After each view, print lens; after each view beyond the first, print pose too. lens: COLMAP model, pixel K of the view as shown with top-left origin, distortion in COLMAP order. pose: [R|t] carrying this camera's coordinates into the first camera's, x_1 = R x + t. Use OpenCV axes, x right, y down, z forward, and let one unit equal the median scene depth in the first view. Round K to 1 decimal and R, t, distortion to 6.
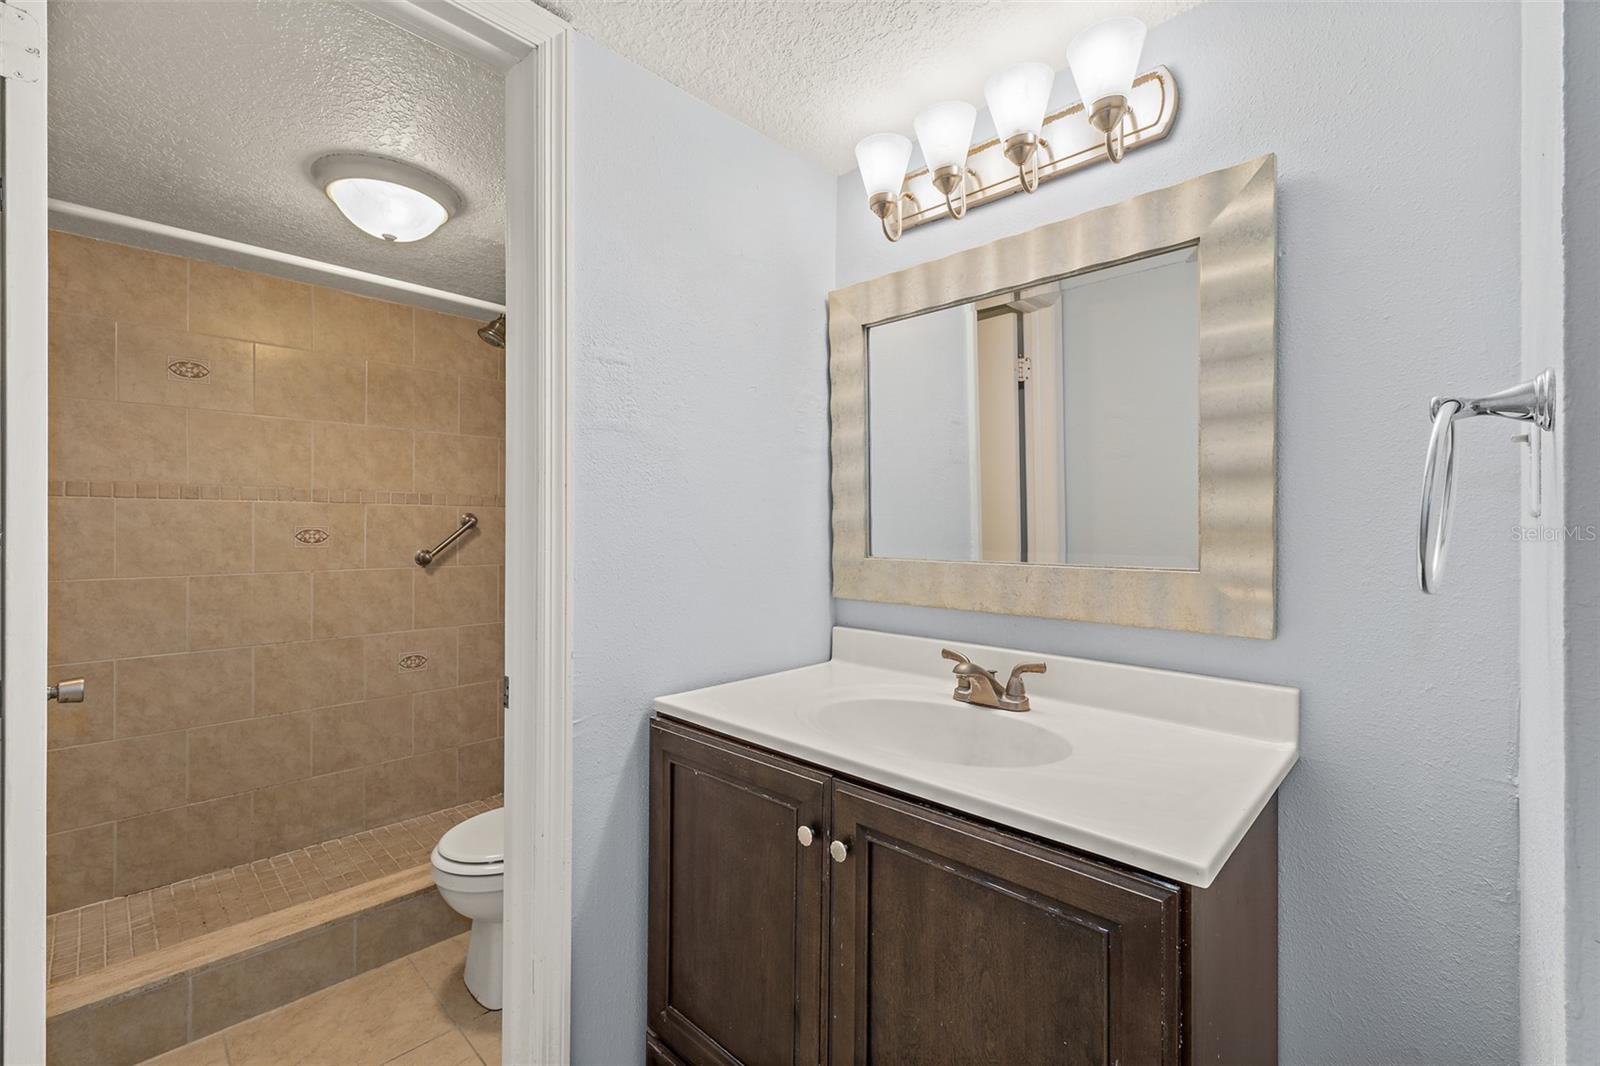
lens RADIAL K [[677.9, 0, 800.0], [0, 677.9, 533.0], [0, 0, 1]] dist [0.001555, -0.000655]
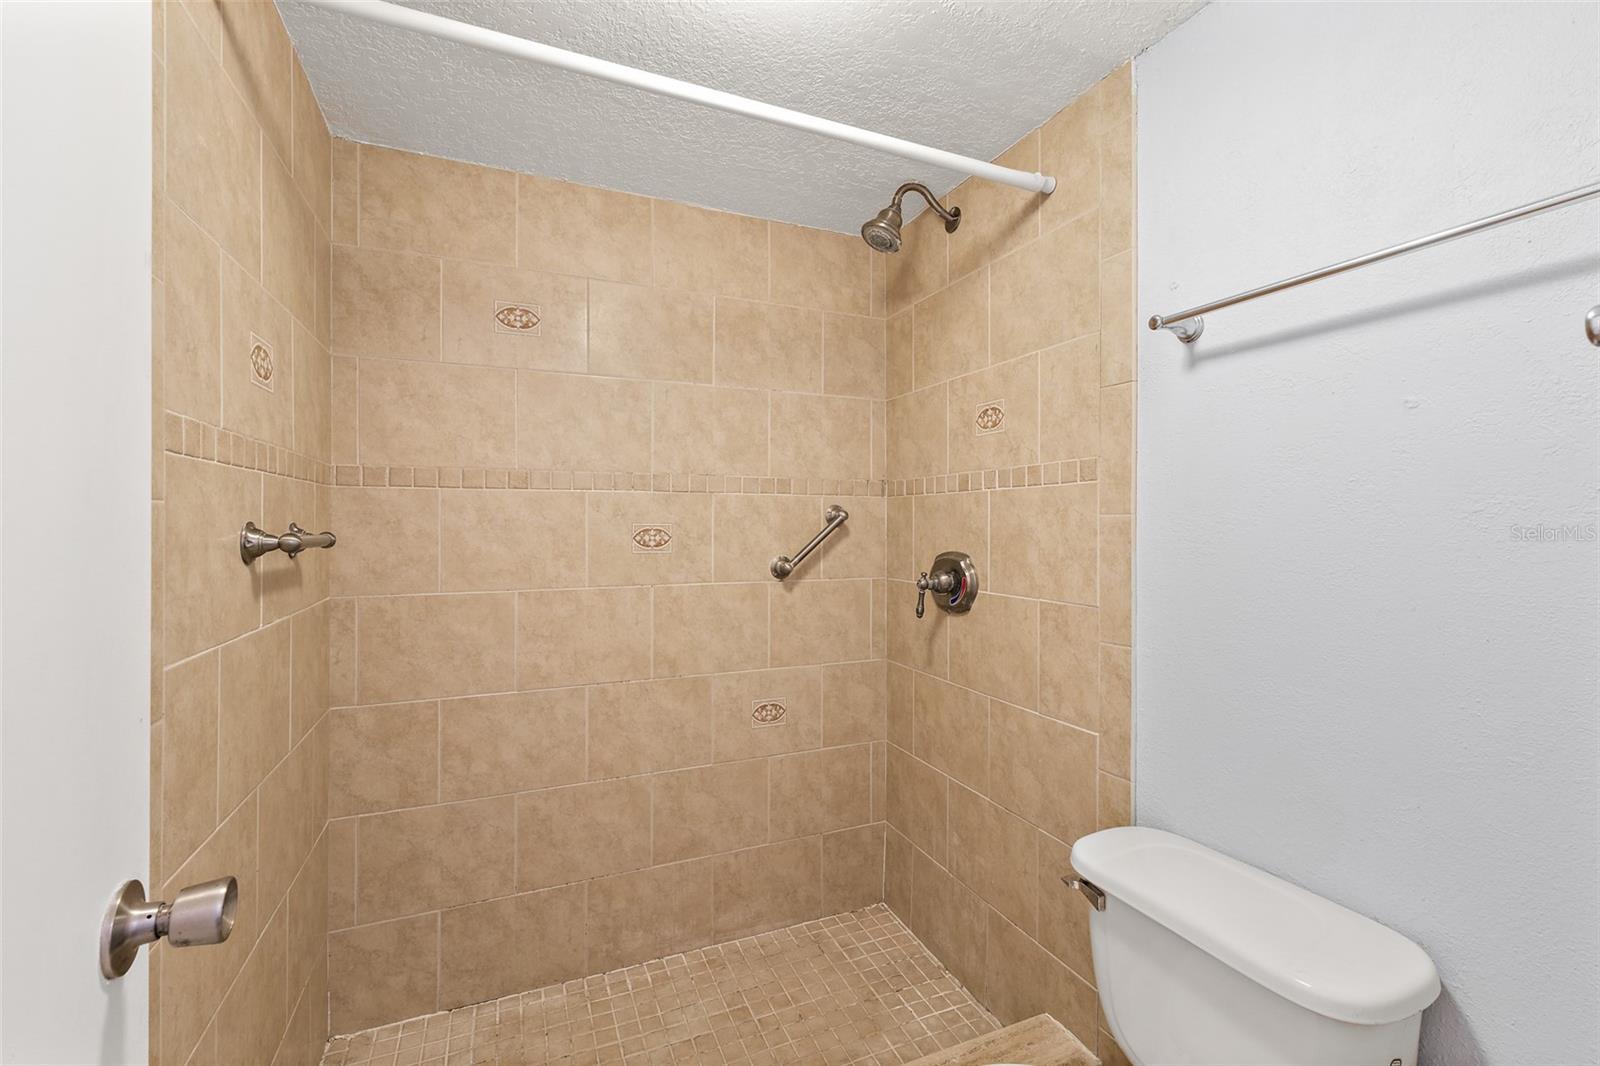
lens RADIAL K [[677.9, 0, 800.0], [0, 677.9, 533.0], [0, 0, 1]] dist [0.001555, -0.000655]
pose [[0.922525, 0.001778, -0.385934, -0.293825], [-0.000358, 0.999993, 0.003752, -0.003406], [0.385938, -0.003323, 0.922519, 0.391578]]
